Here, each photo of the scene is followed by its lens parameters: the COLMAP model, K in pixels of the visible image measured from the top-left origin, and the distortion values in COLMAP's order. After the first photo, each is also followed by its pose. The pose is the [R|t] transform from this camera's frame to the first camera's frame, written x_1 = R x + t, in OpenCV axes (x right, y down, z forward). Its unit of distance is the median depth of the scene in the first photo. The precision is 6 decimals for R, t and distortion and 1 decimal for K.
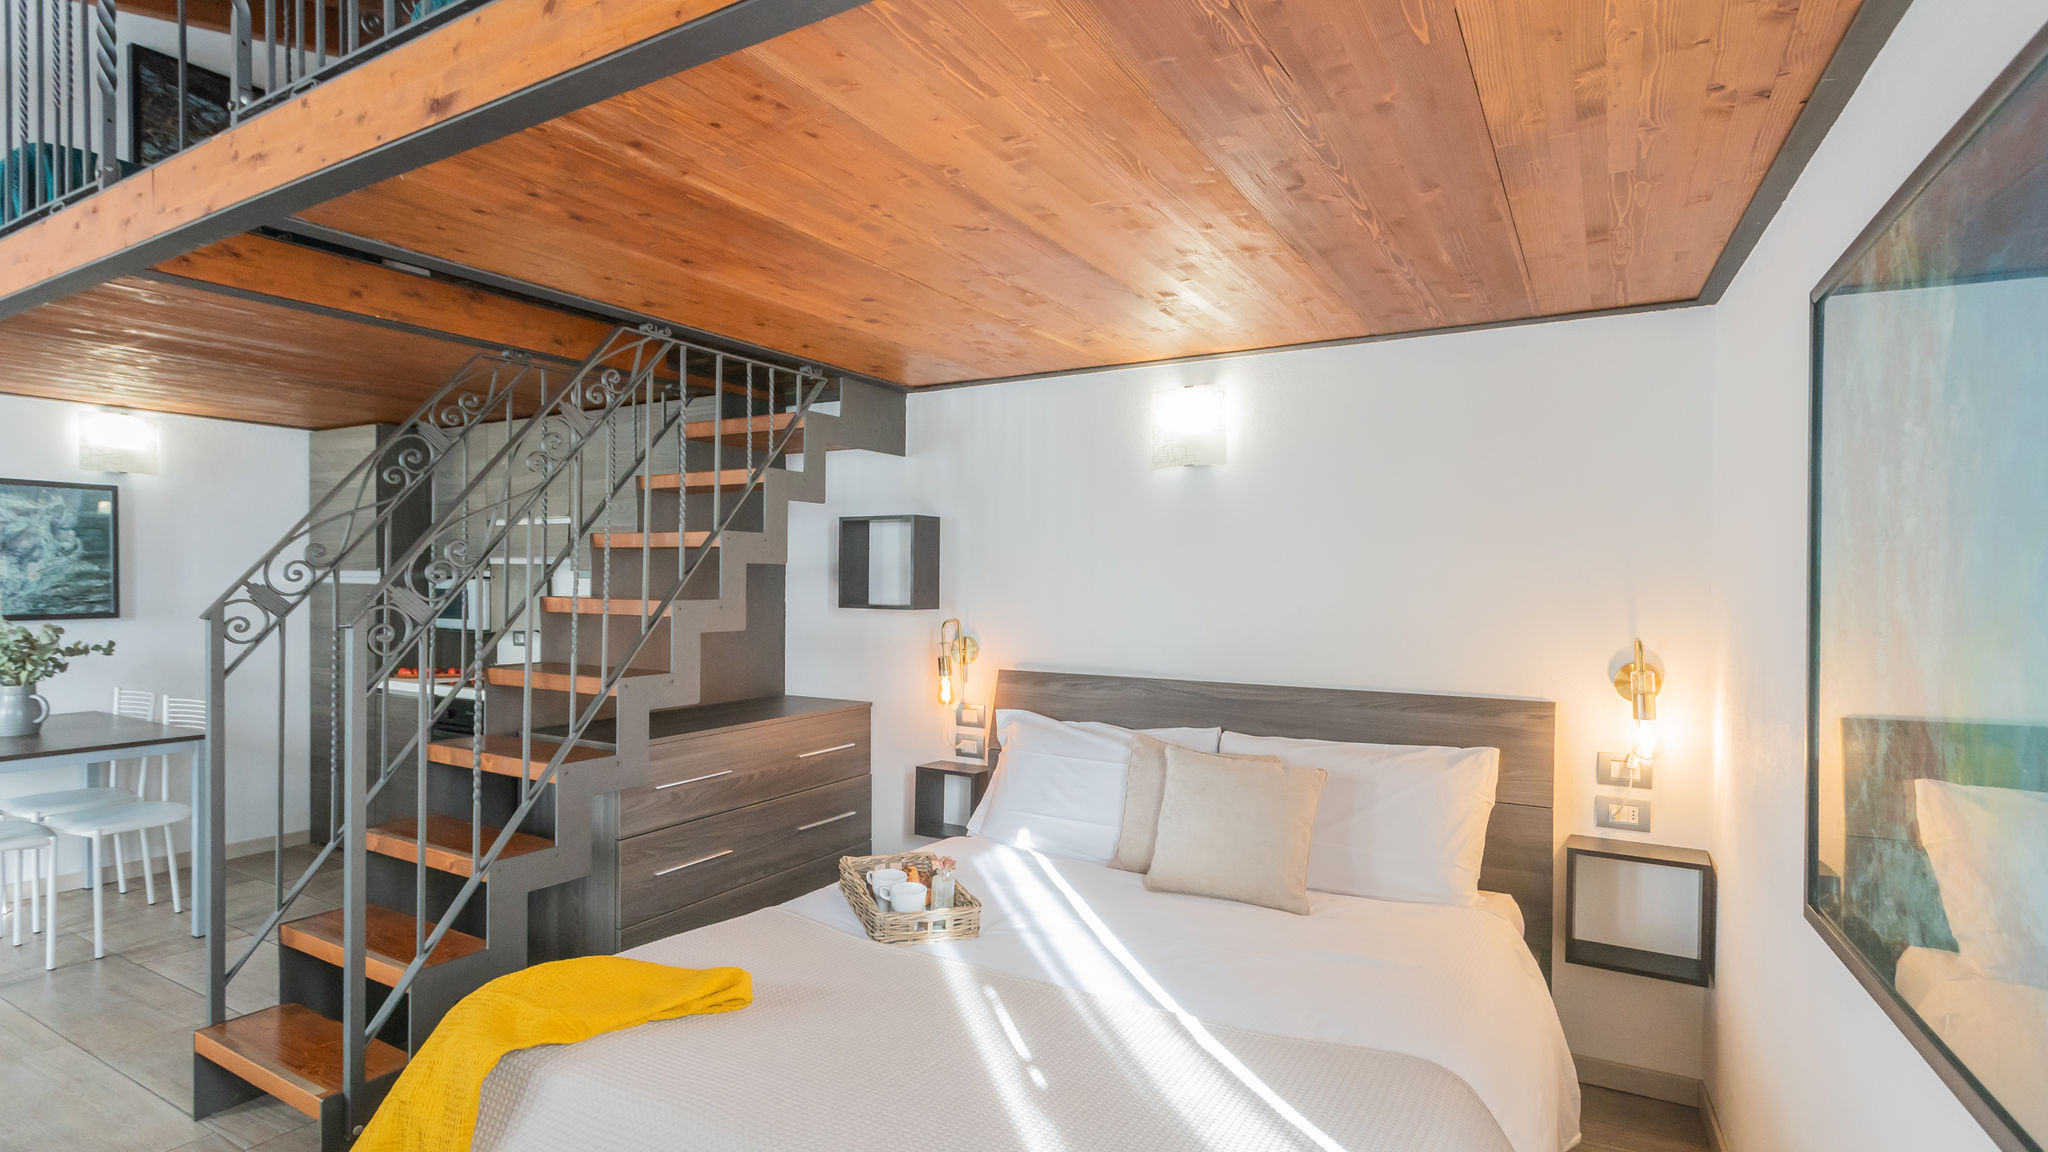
lens RADIAL K [[988.8, 0, 1023.5], [0, 988.8, 587.2], [0, 0, 1]] dist [0.001473, 0.000557]
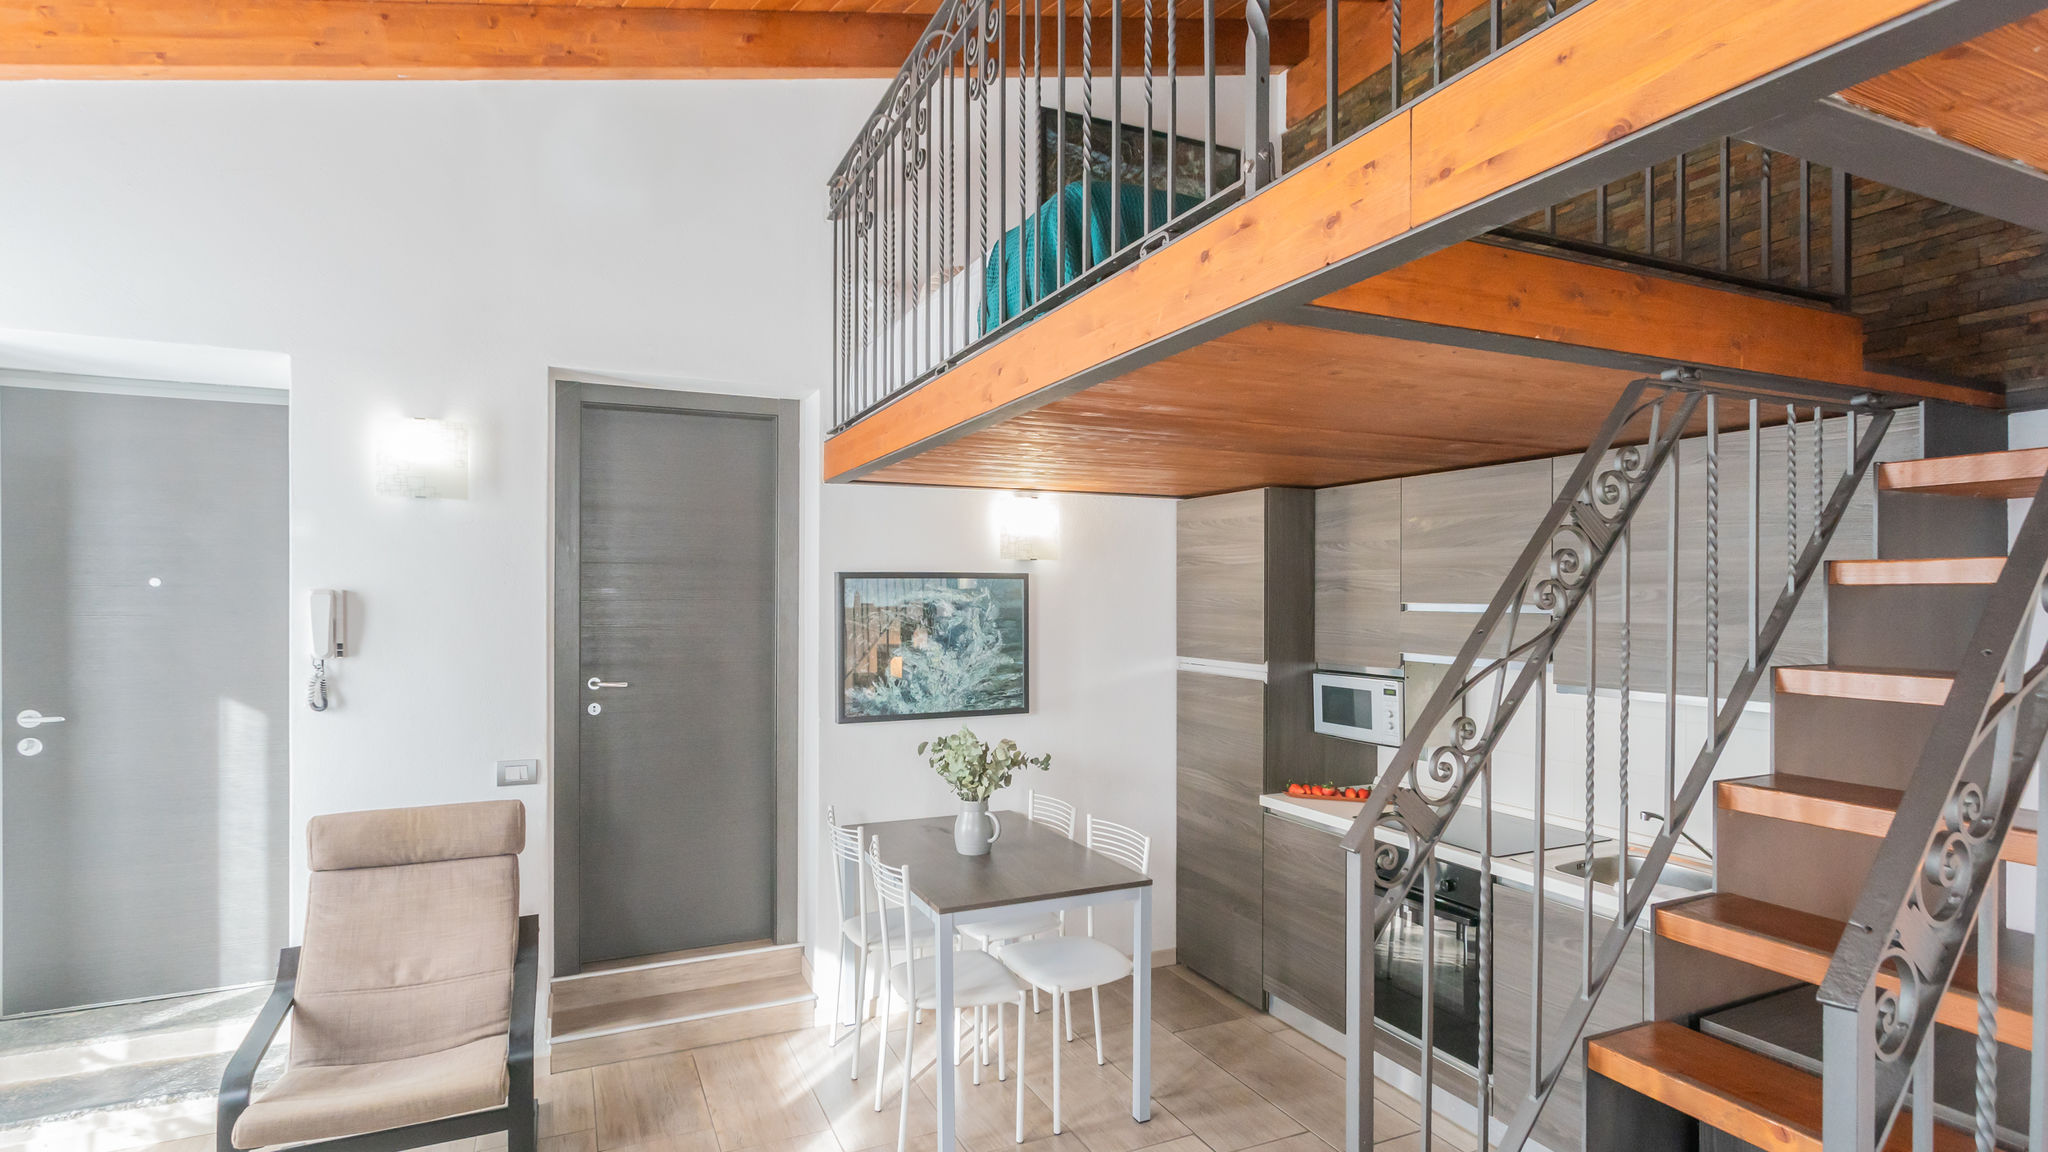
lens RADIAL K [[1003.7, 0, 1017.5], [0, 1003.7, 595.5], [0, 0, 1]] dist [0.004263, 0.000341]
pose [[0.818712, -0.003519, -0.574194, -0.408398], [-0.002643, 0.999948, -0.009896, -0.078937], [0.574198, 0.009619, 0.818660, 0.229488]]
